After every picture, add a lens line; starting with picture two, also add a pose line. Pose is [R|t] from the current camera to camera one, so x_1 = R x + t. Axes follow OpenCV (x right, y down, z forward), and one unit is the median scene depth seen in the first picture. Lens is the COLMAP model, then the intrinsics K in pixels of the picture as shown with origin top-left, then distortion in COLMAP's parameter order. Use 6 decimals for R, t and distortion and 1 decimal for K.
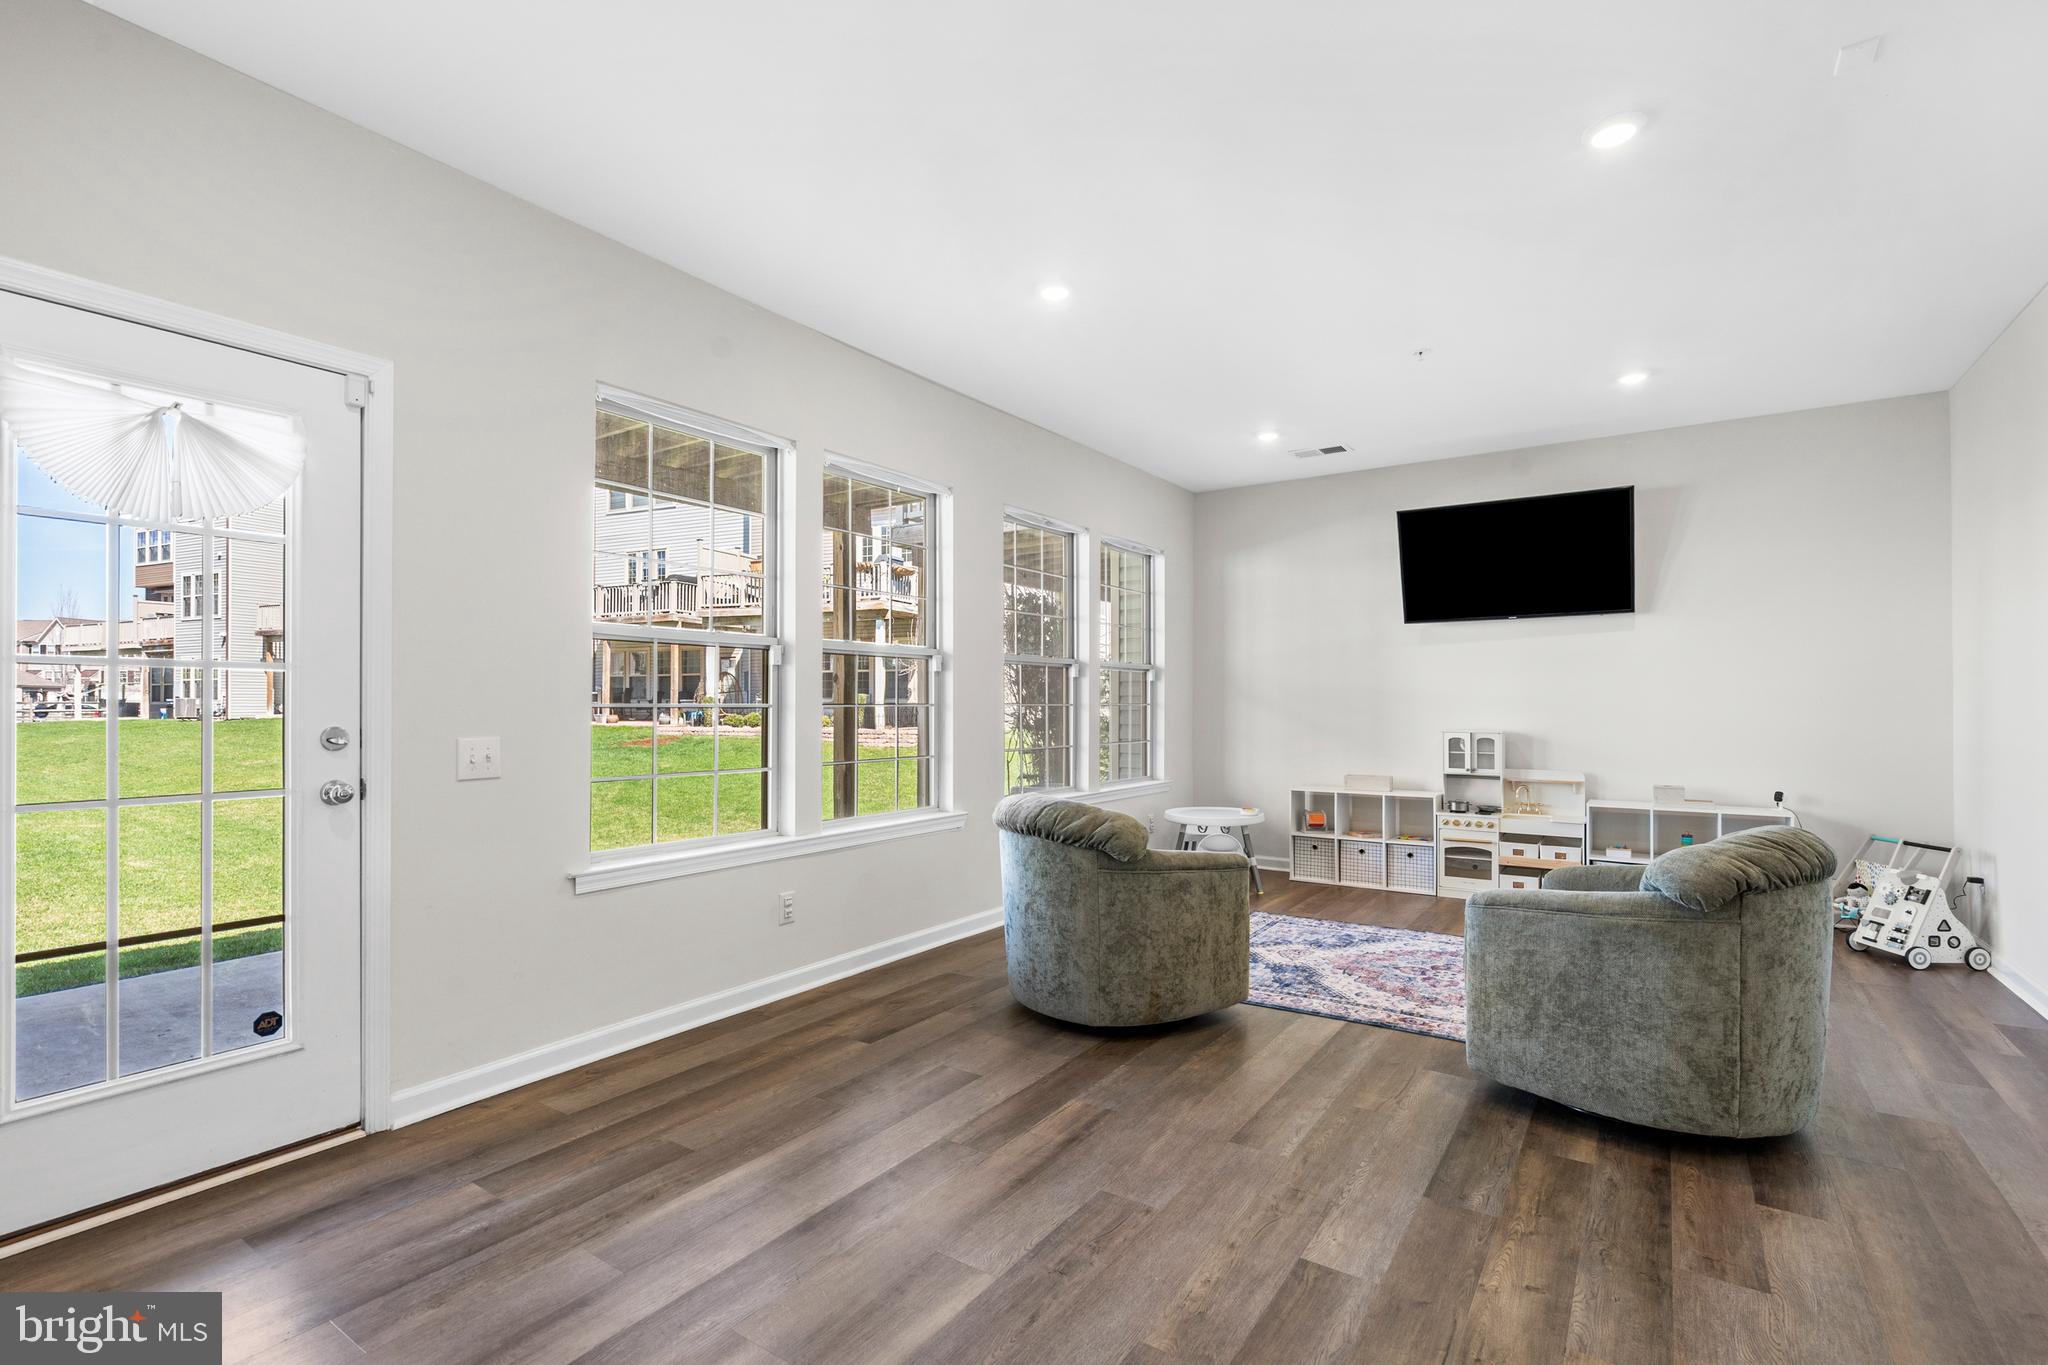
lens RADIAL K [[938.6, 0, 1027.3], [0, 938.6, 698.2], [0, 0, 1]] dist [-0.000447, 0.000020]
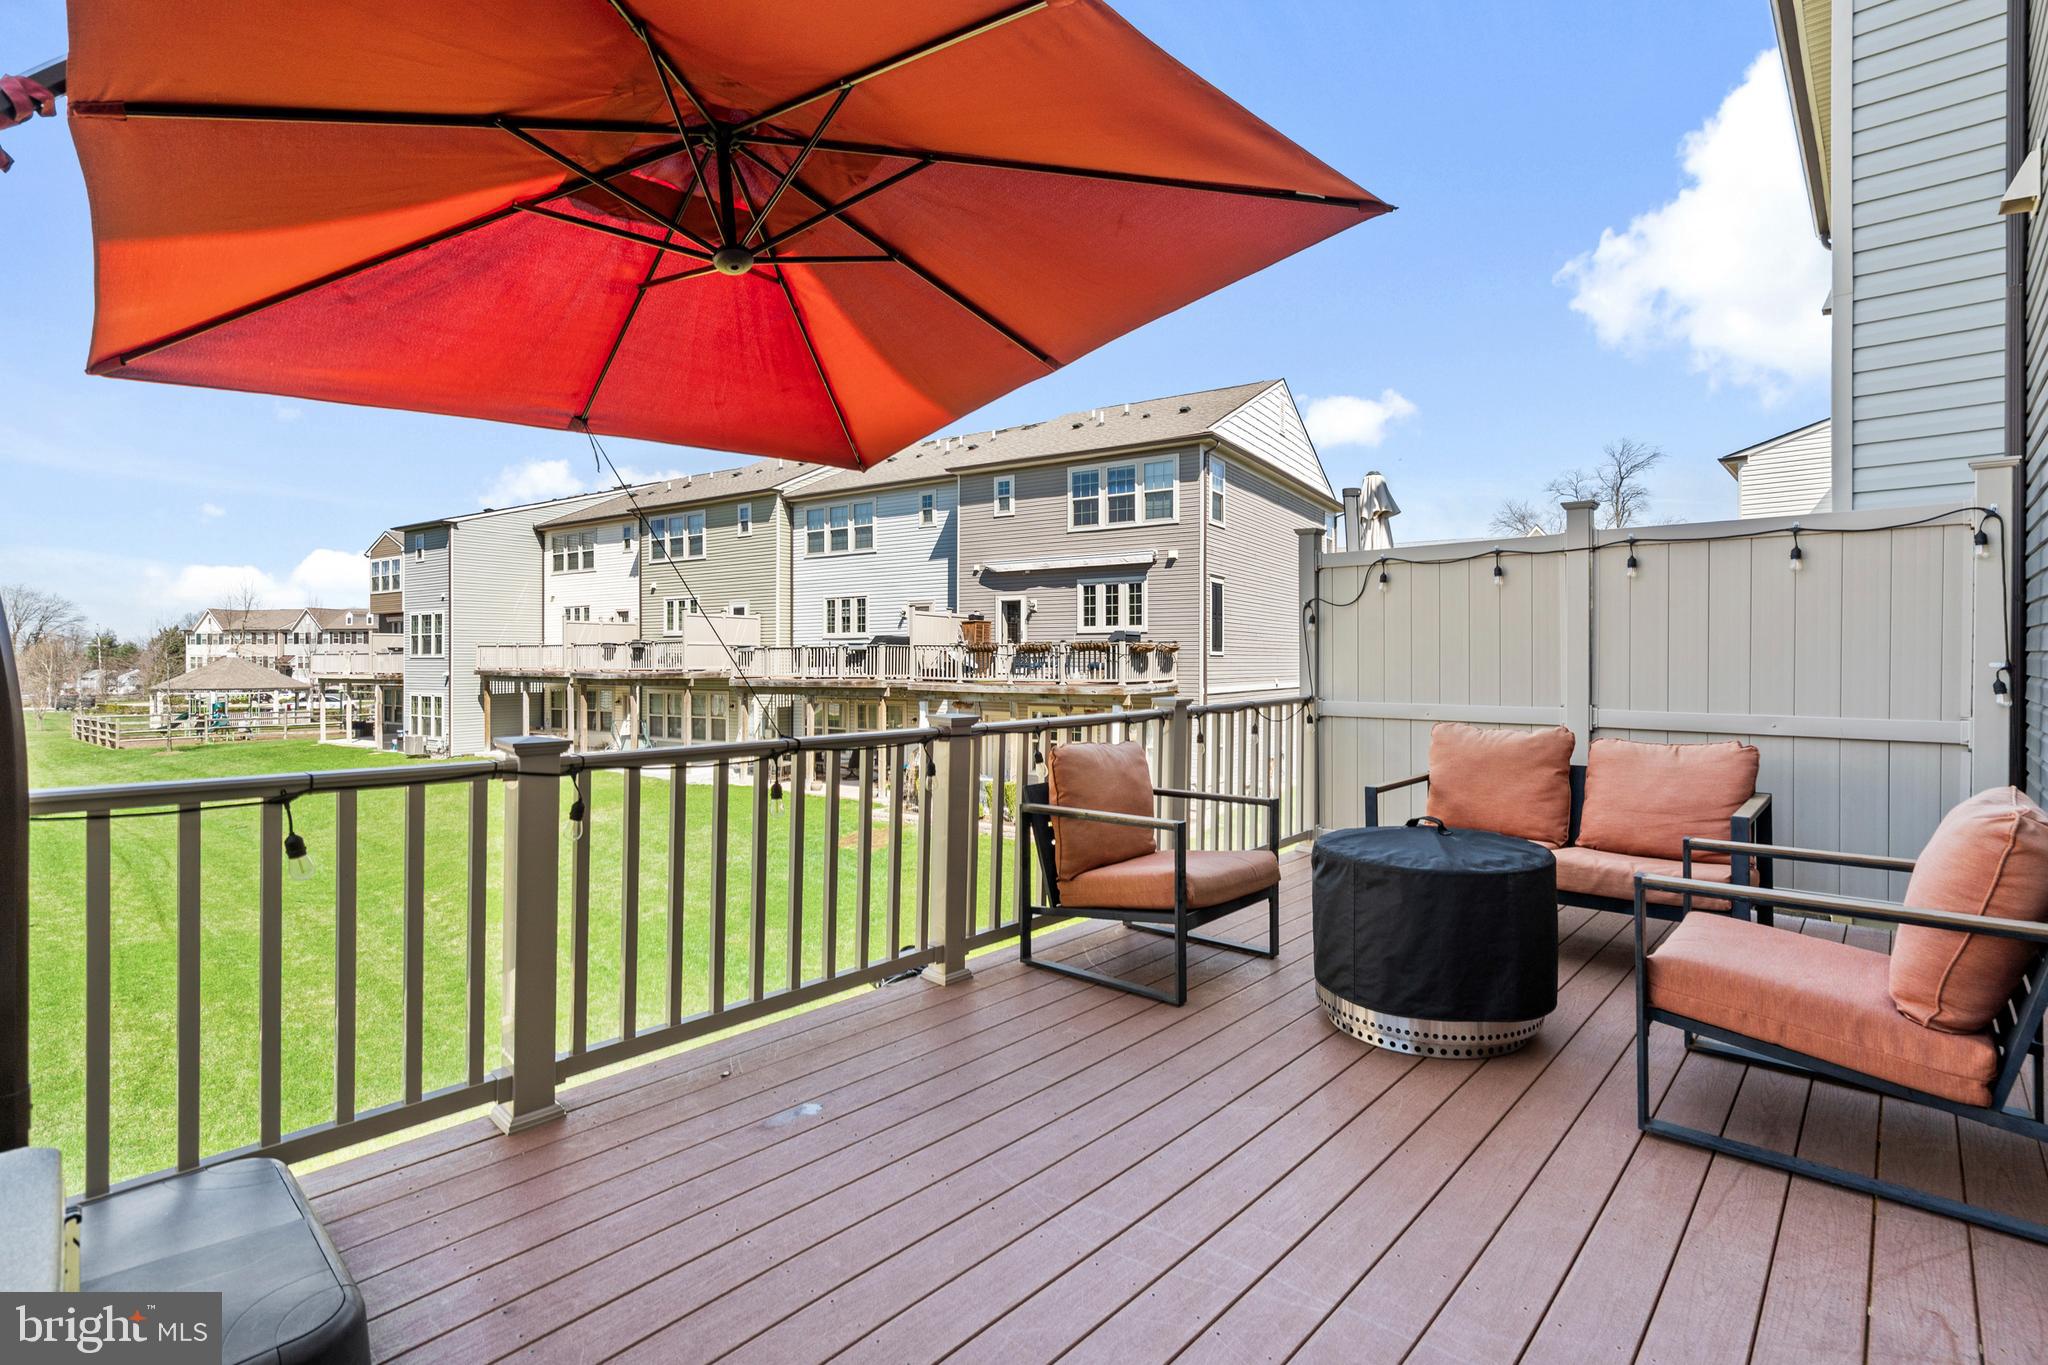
lens RADIAL K [[938.6, 0, 1023.7], [0, 938.6, 662.8], [0, 0, 1]] dist [-0.000447, 0.000020]
pose [[0.988686, 0.003827, -0.149953, -0.082740], [-0.003022, 0.999980, 0.005600, -0.095172], [0.149971, -0.005084, 0.988677, 0.083518]]
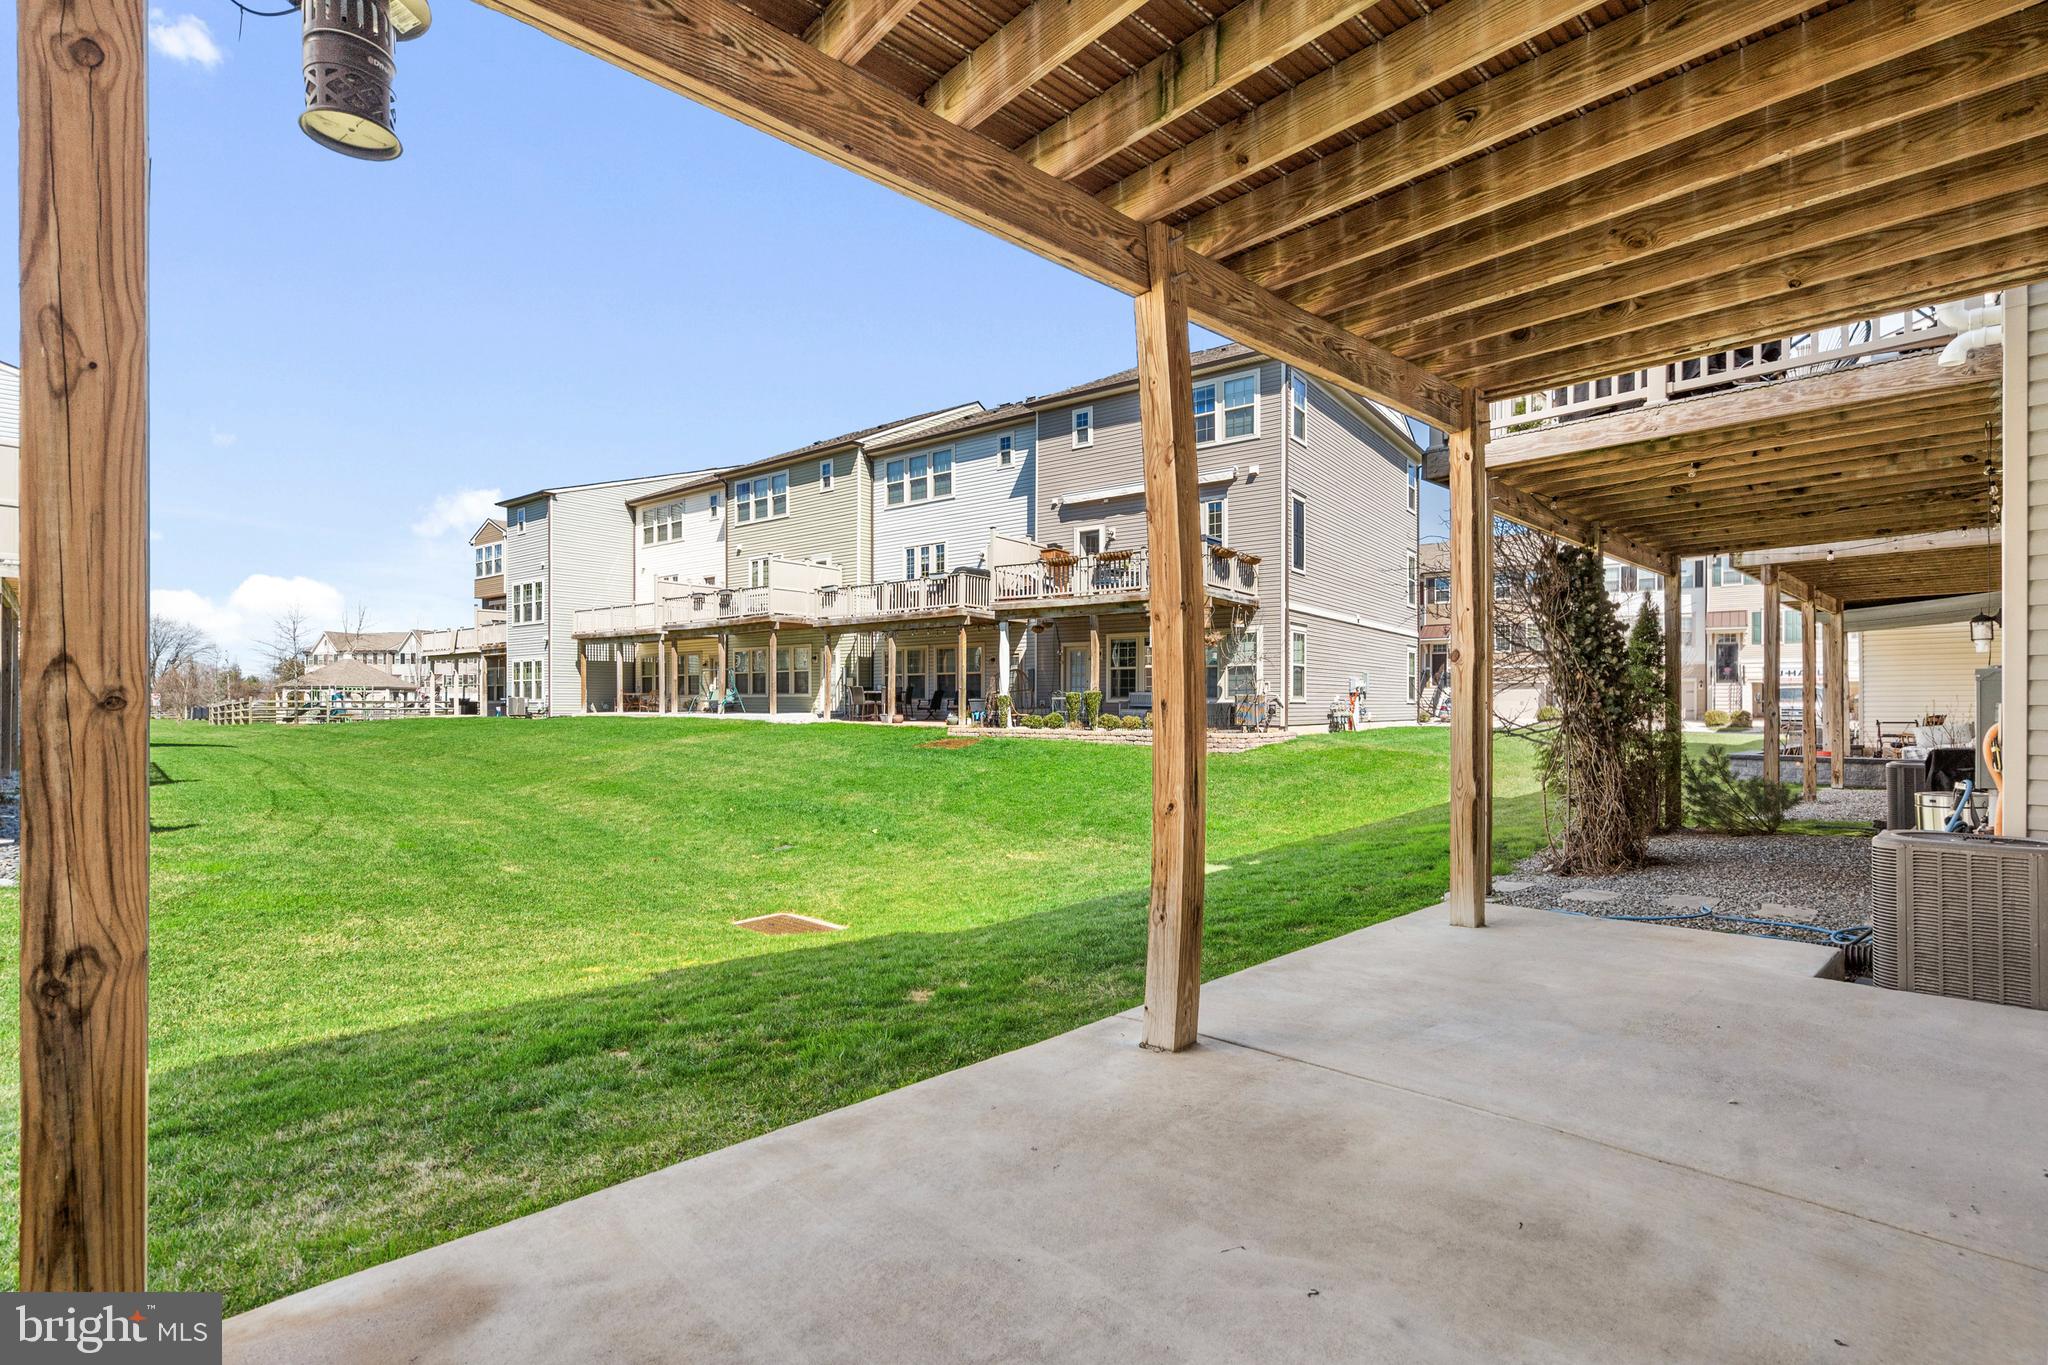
lens RADIAL K [[938.6, 0, 1021.7], [0, 938.6, 709.1], [0, 0, 1]] dist [-0.000447, 0.000020]
pose [[0.974950, 0.004109, -0.222387, -0.090670], [-0.002141, 0.999956, 0.009089, 0.002607], [0.222414, -0.008385, 0.974916, 0.074561]]
